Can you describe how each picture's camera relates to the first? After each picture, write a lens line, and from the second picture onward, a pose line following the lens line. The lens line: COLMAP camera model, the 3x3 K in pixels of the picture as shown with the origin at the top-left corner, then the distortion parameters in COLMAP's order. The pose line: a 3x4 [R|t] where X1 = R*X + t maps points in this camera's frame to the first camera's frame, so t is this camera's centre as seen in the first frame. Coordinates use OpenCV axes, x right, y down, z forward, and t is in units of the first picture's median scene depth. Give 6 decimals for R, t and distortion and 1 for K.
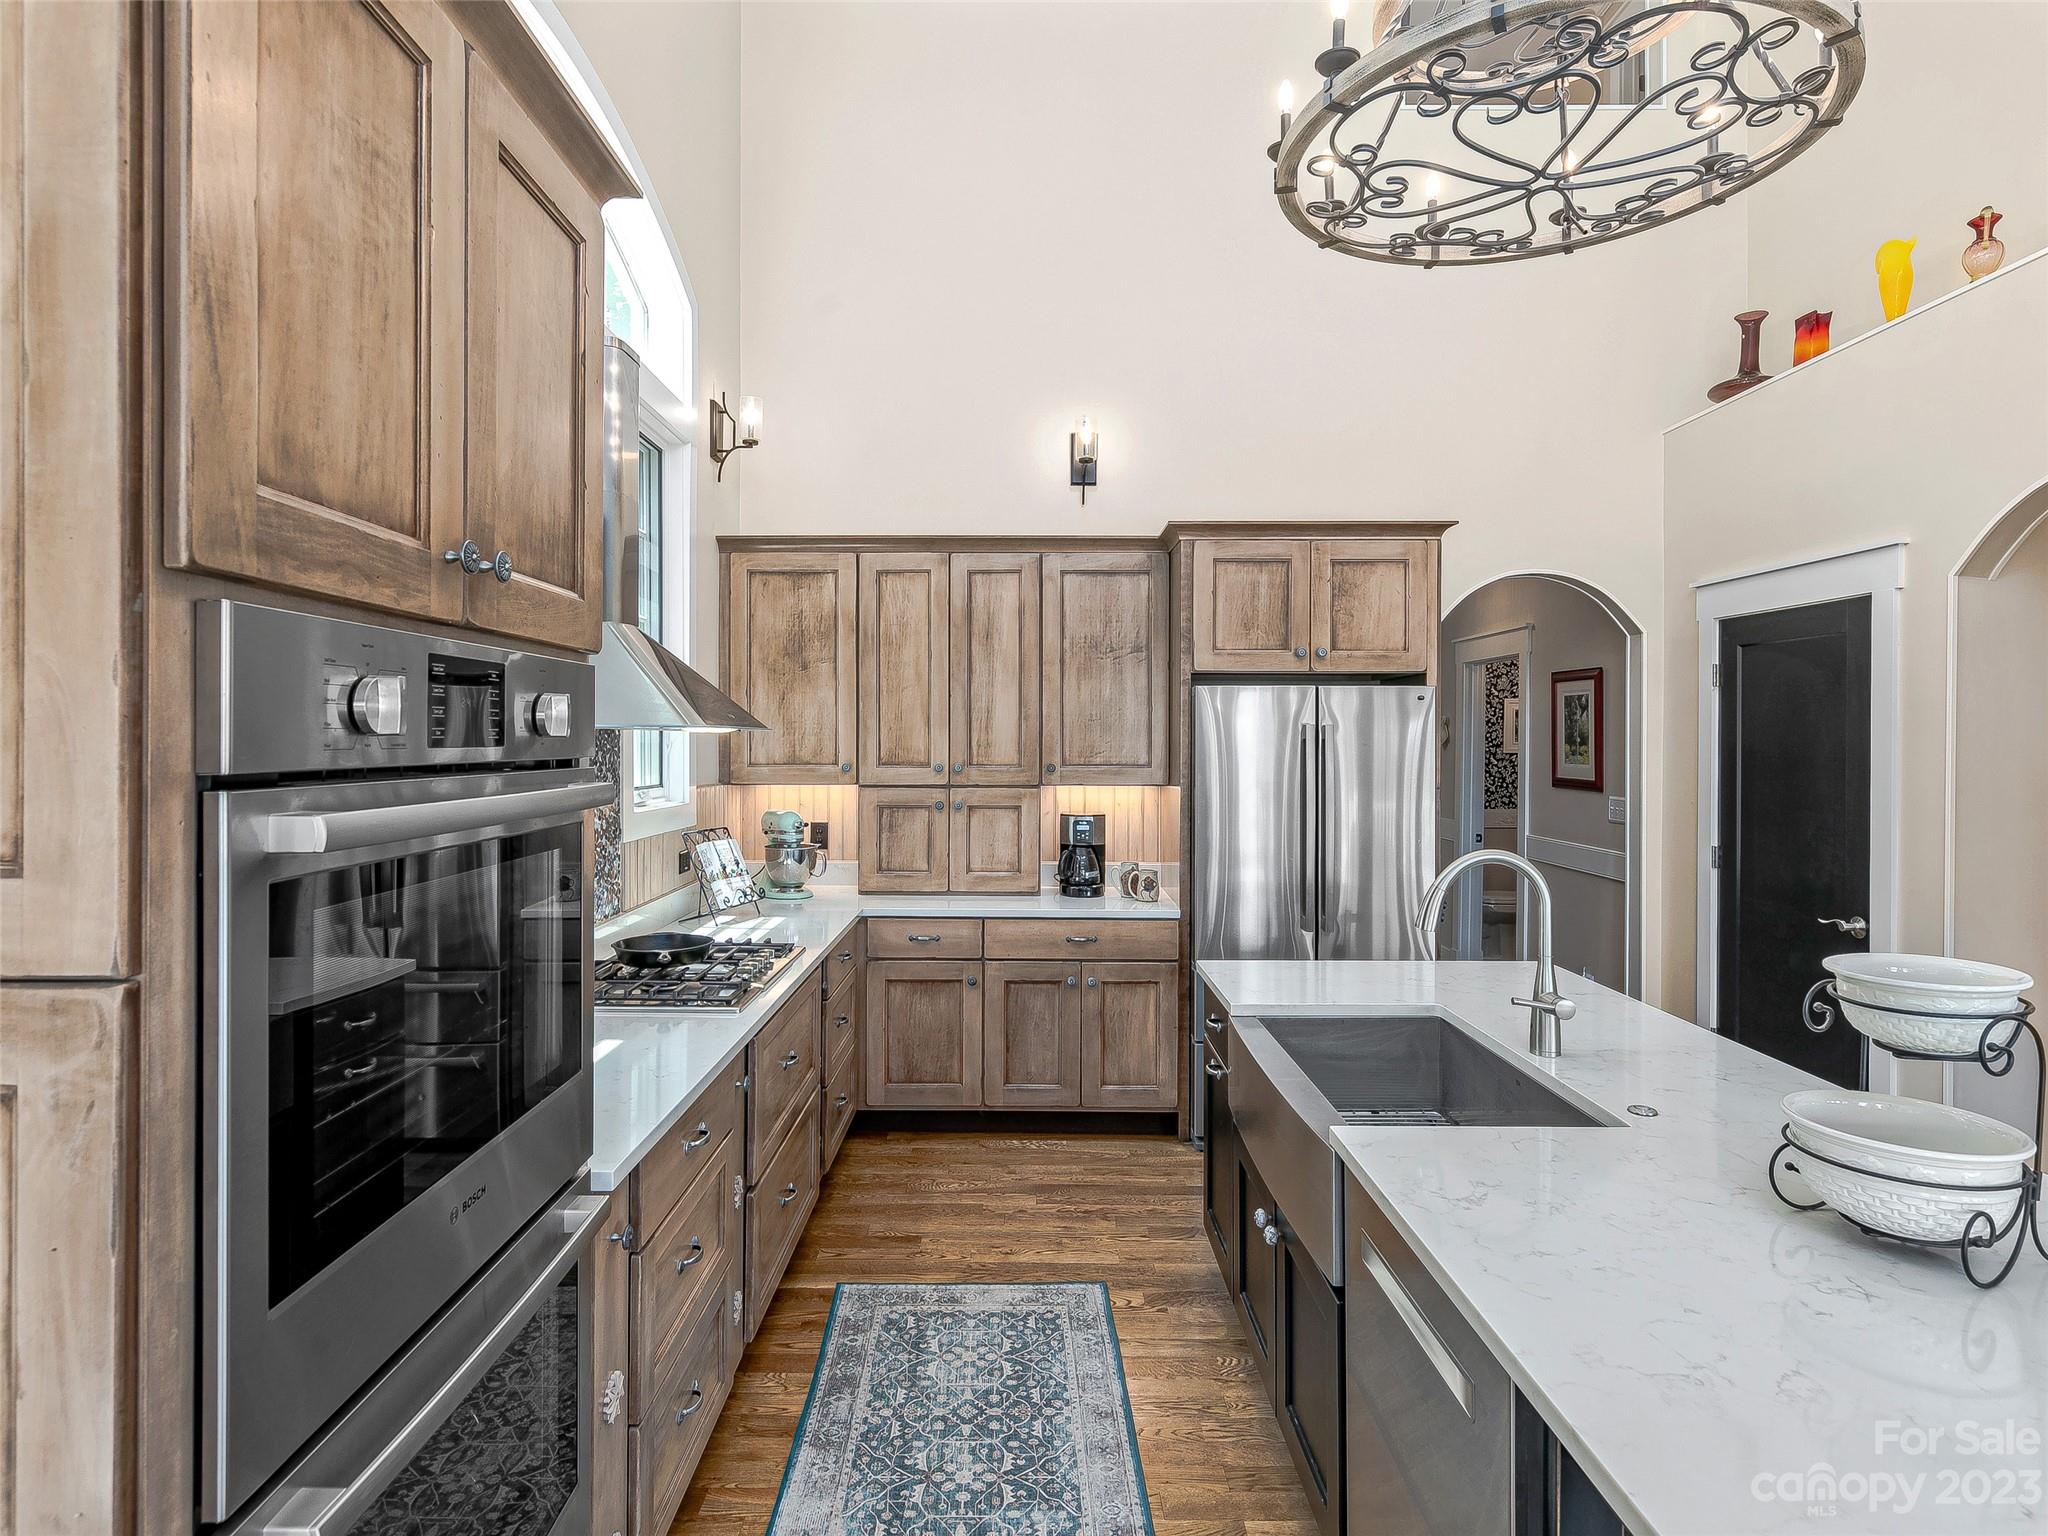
lens RADIAL K [[1087.9, 0, 1011.3], [0, 1087.9, 737.2], [0, 0, 1]] dist [0.003636, -0.000833]
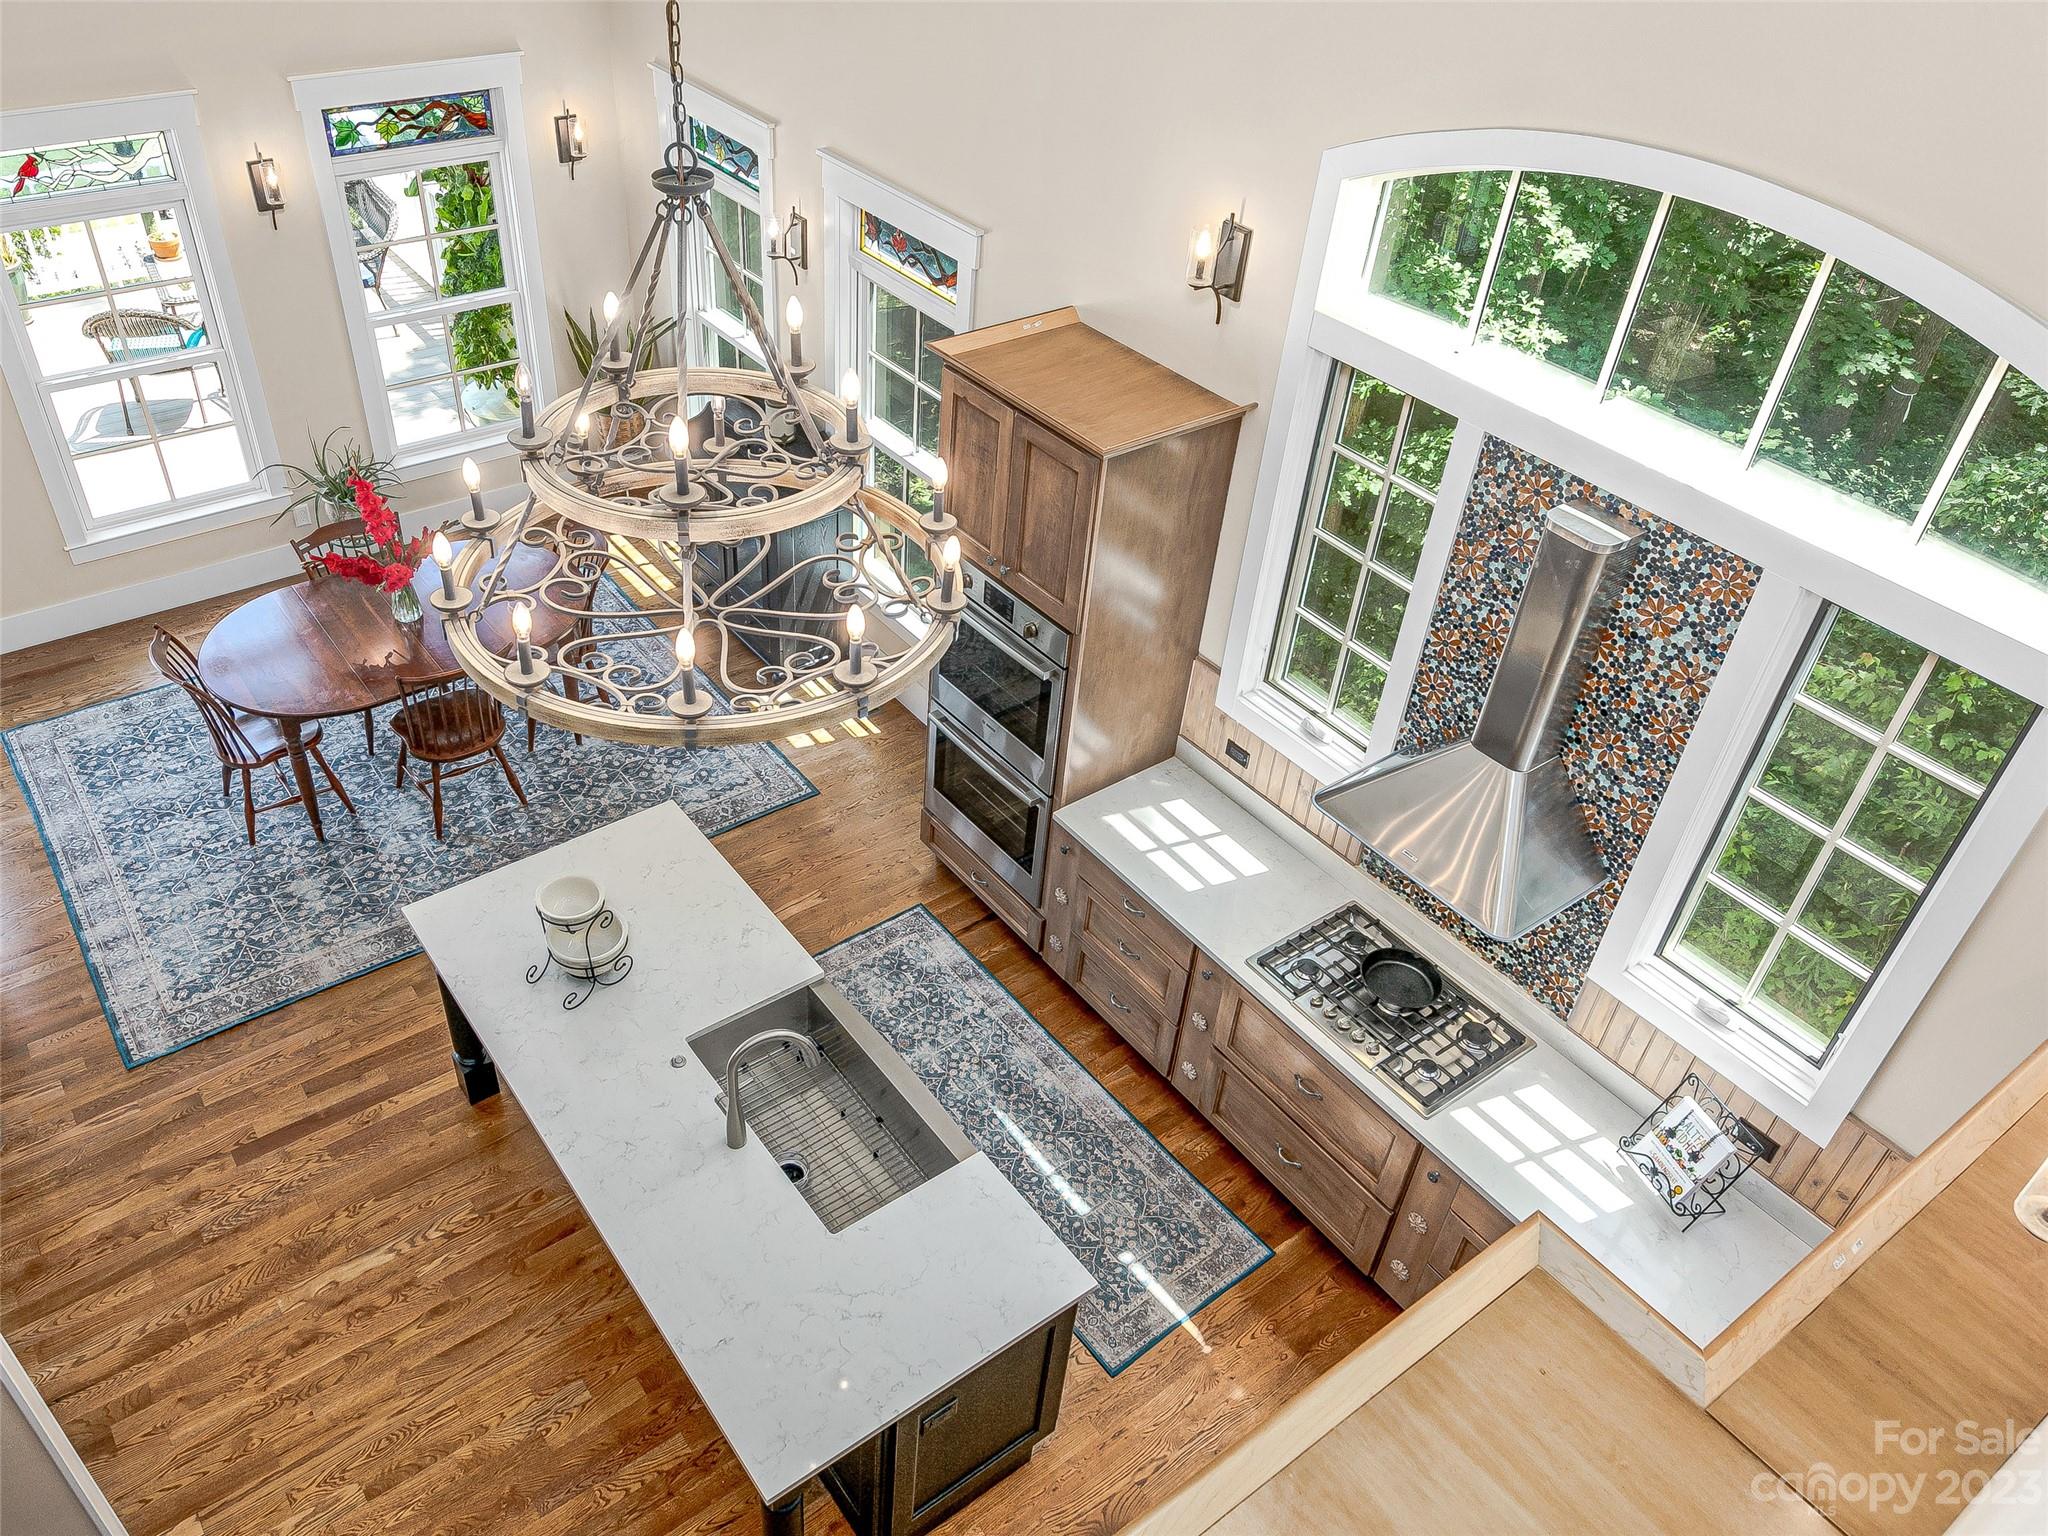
lens RADIAL K [[1536.4, 0, 941.2], [0, 1536.4, 756.7], [0, 0, 1]] dist [0.008353, -0.000050]
pose [[-0.807017, 0.337719, -0.484426, 0.536838], [-0.044665, 0.783070, 0.620327, -0.669186], [0.588836, 0.522252, -0.616867, 1.062544]]
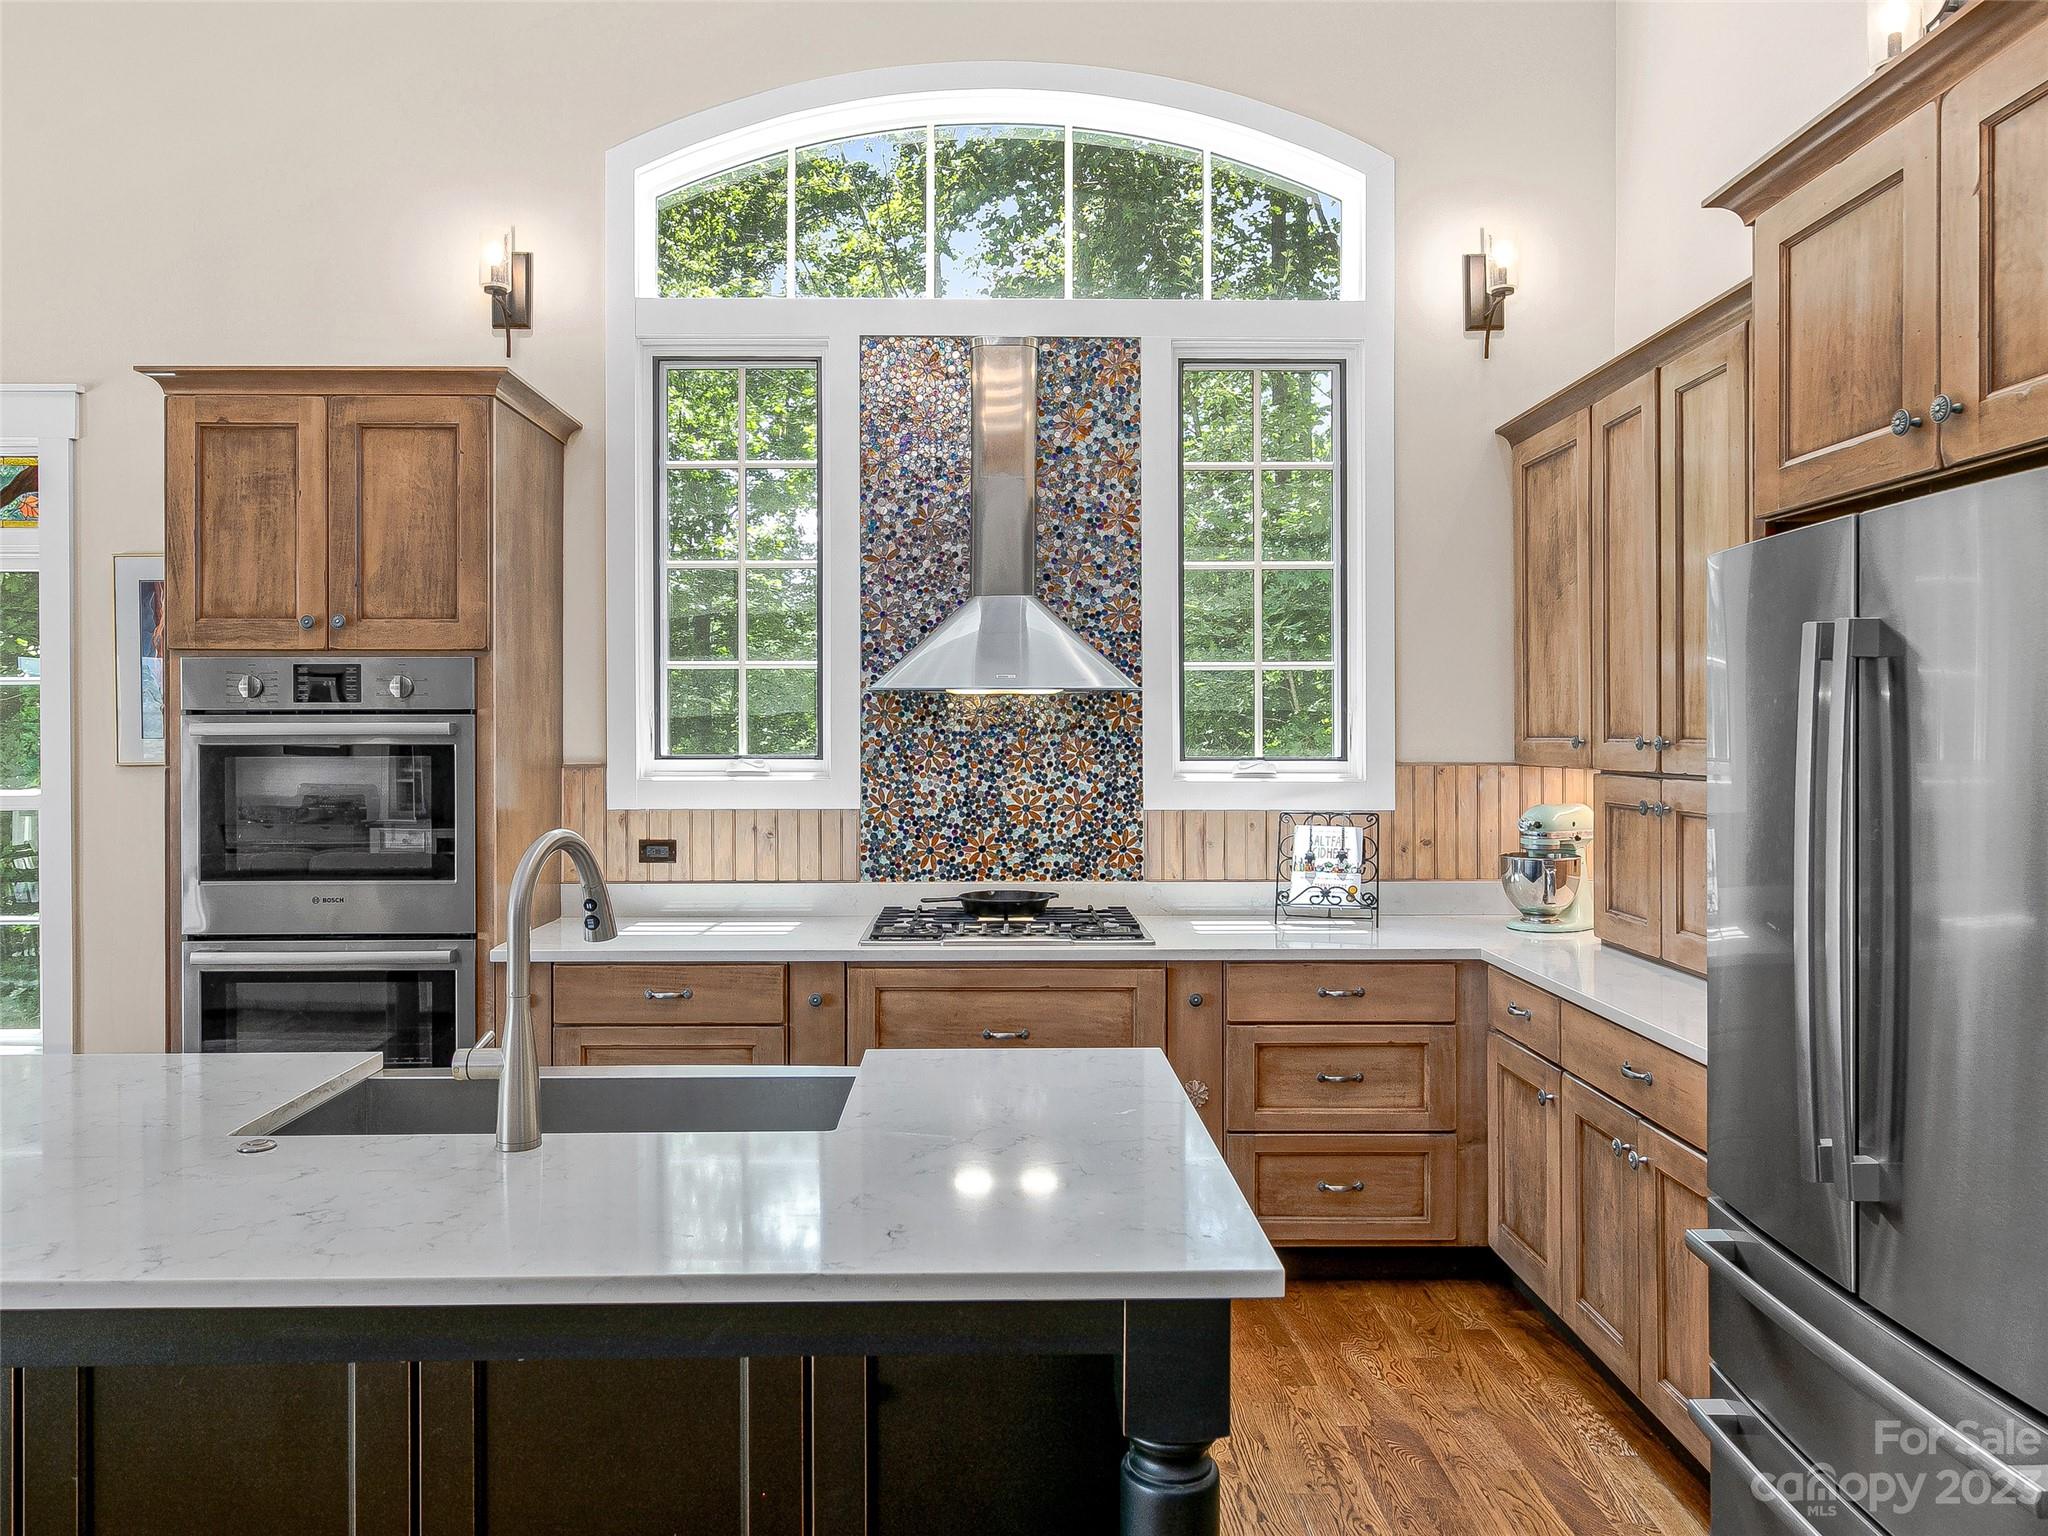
lens RADIAL K [[1389.8, 0, 1002.1], [0, 1389.8, 738.4], [0, 0, 1]] dist [0.000913, 0.004512]
pose [[0.019097, 0.000522, -0.999817, 0.668279], [0.003886, 0.999992, 0.000596, 0.024120], [0.999810, -0.003896, 0.019095, 0.640832]]
